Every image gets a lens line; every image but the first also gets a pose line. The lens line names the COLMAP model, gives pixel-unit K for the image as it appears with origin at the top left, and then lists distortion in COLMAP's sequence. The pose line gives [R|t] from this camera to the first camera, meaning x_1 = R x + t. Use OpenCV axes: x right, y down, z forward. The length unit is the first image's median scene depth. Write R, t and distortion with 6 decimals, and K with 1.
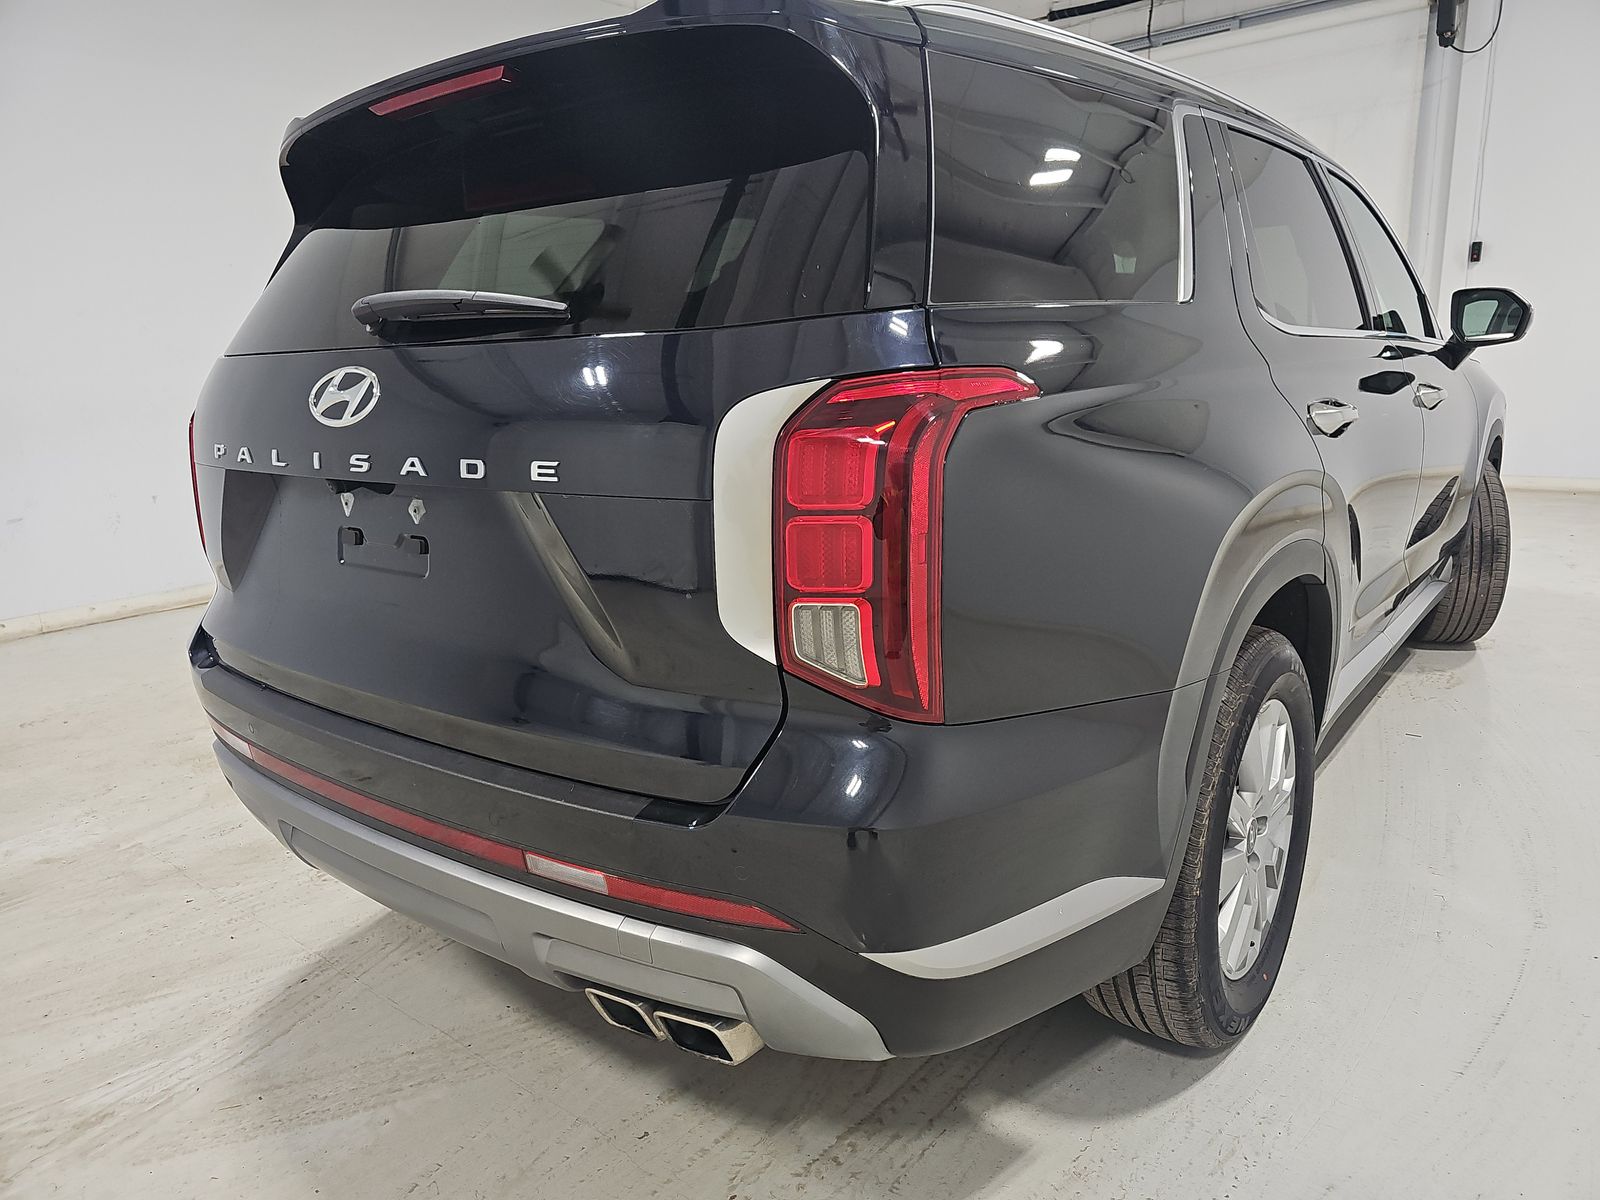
lens RADIAL K [[1072.9, 0, 810.0], [0, 1072.9, 607.7], [0, 0, 1]] dist [0.094700, -0.085491]
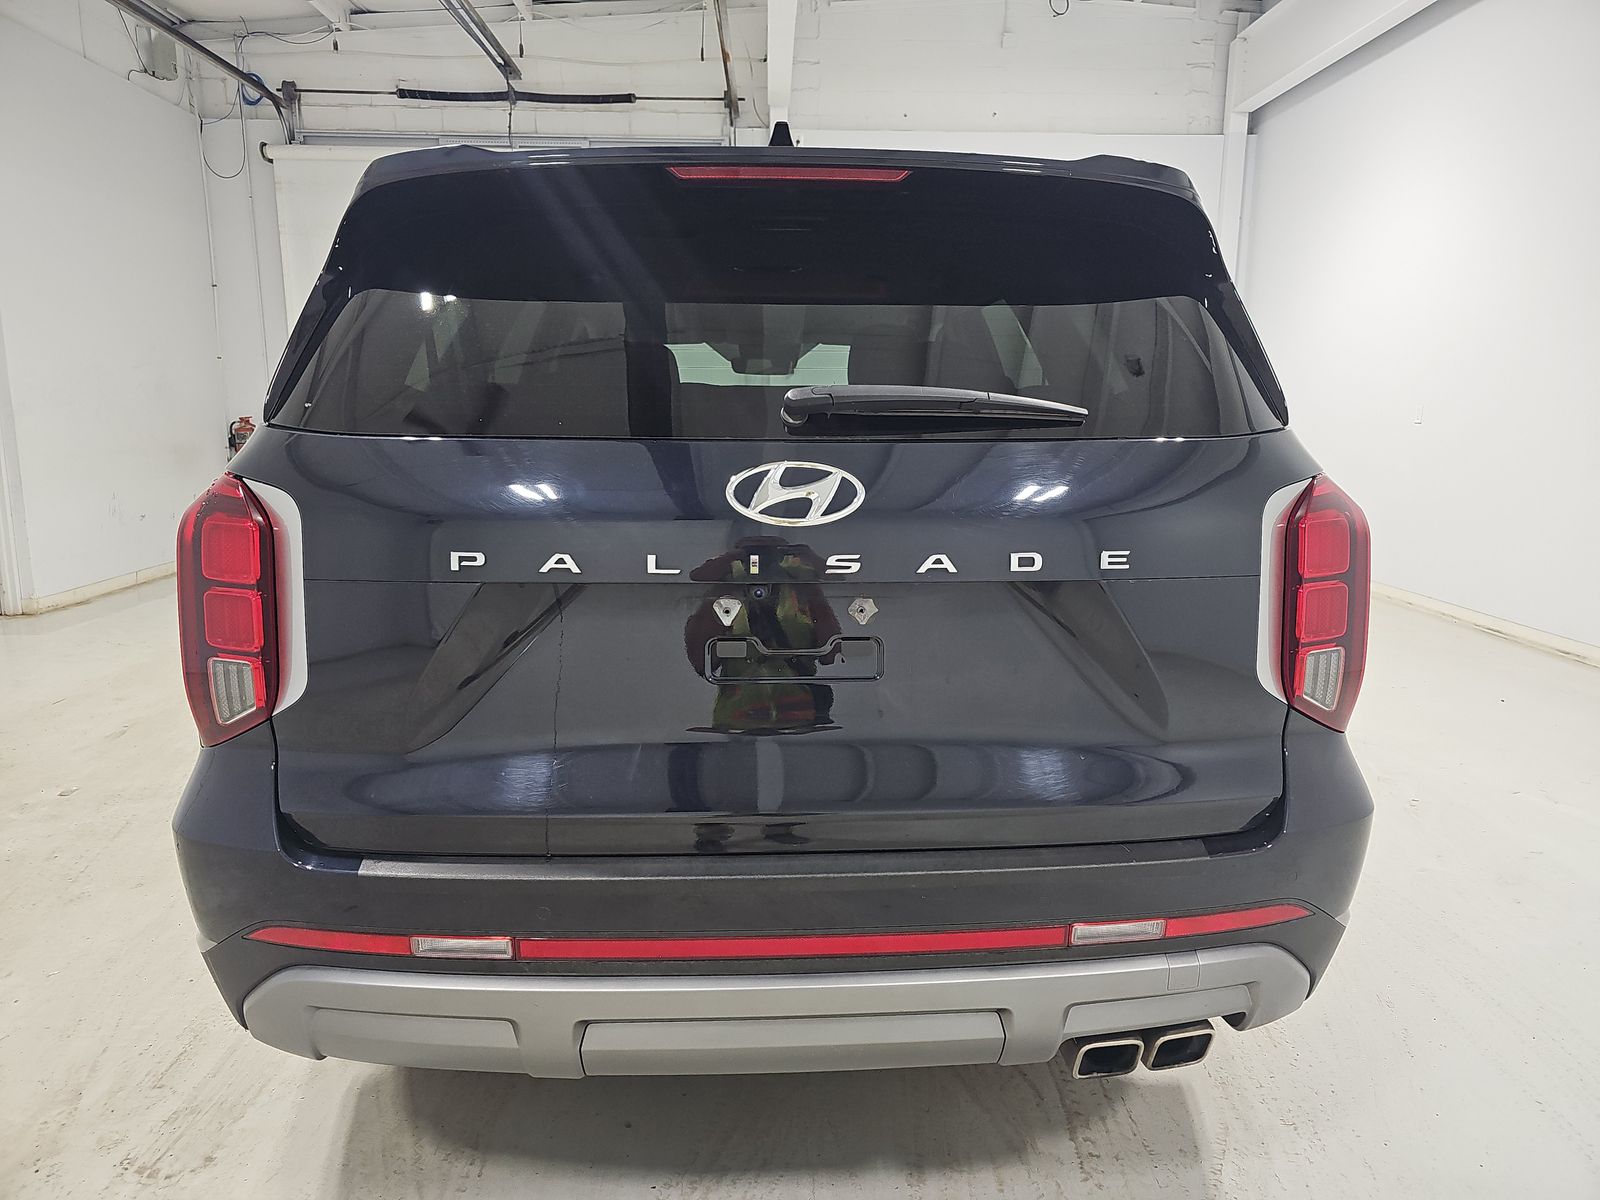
lens RADIAL K [[1072.9, 0, 810.0], [0, 1072.9, 607.7], [0, 0, 1]] dist [0.094700, -0.085491]
pose [[0.744645, -0.075577, 0.663168, -1.035263], [0.118986, 0.992685, -0.020474, -0.079255], [-0.656770, 0.094154, 0.748190, 0.330791]]
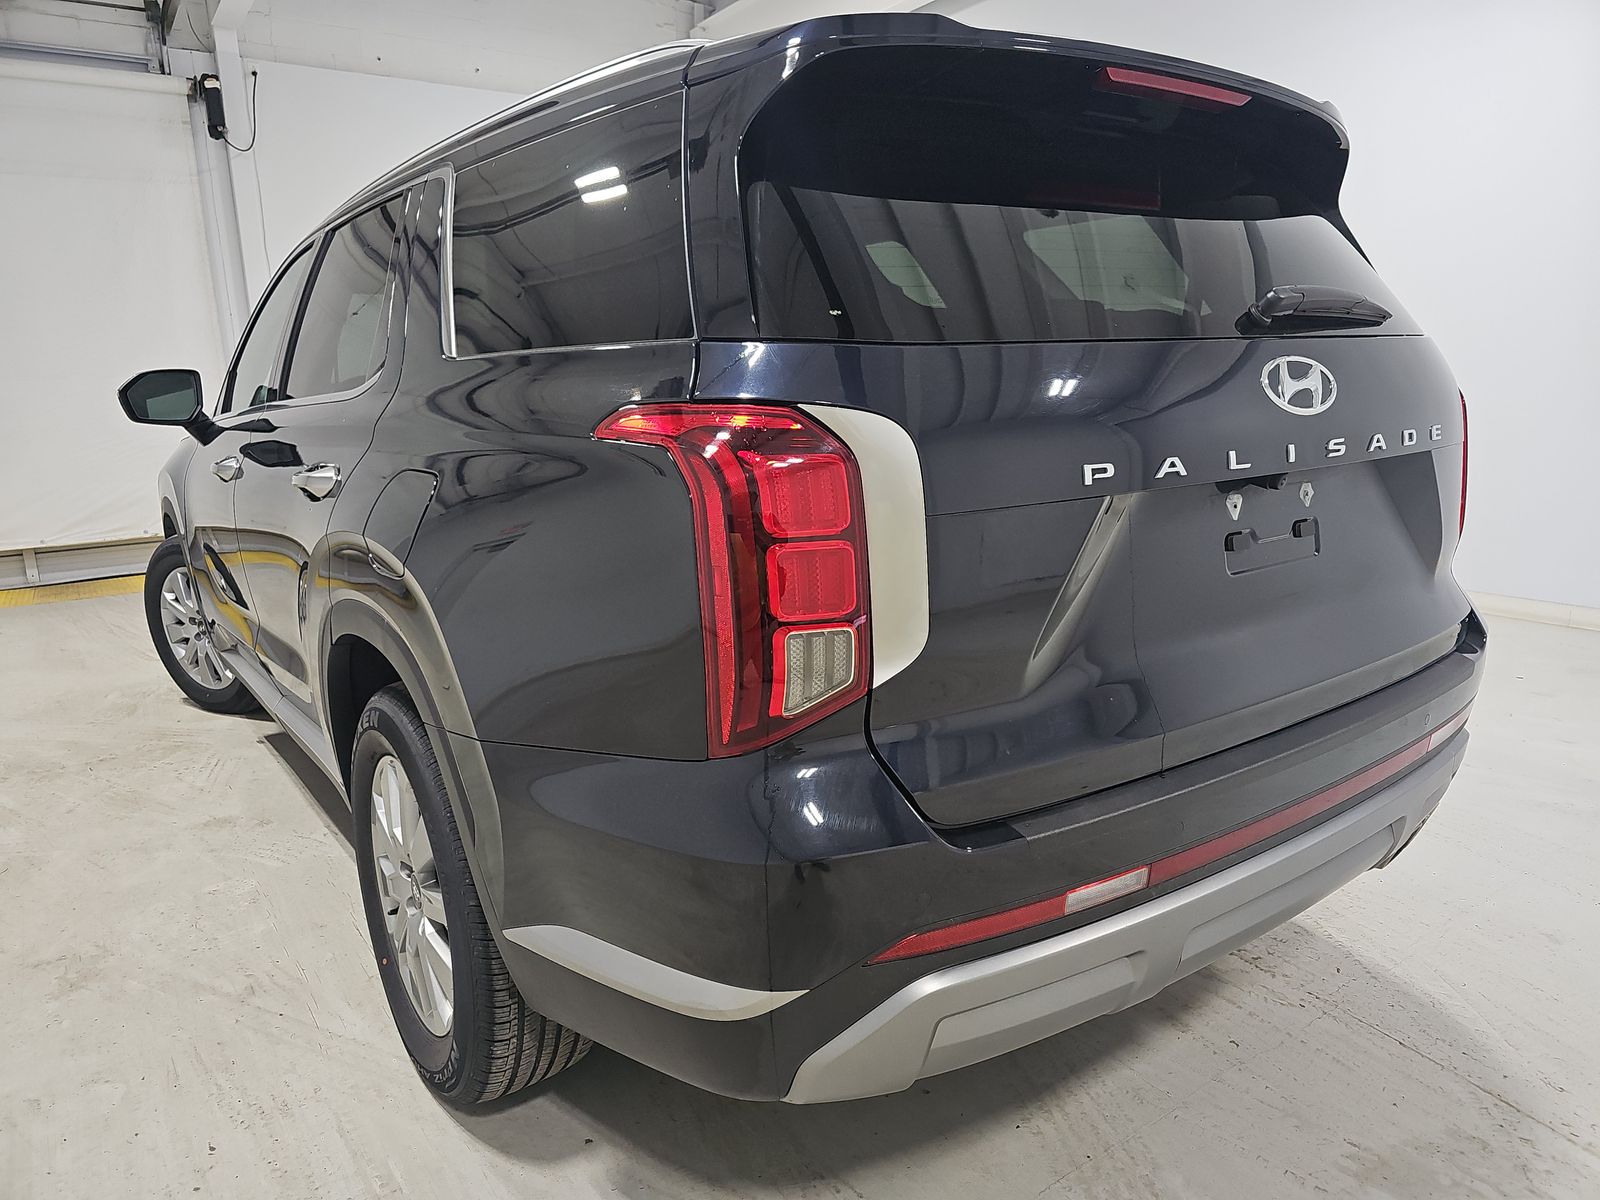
lens RADIAL K [[1076.0, 0, 803.6], [0, 1076.0, 597.3], [0, 0, 1]] dist [0.027114, -0.005353]
pose [[0.264762, -0.160356, 0.950888, -1.510697], [0.245552, 0.964783, 0.094328, -0.212931], [-0.932526, 0.208518, 0.294814, 1.181574]]
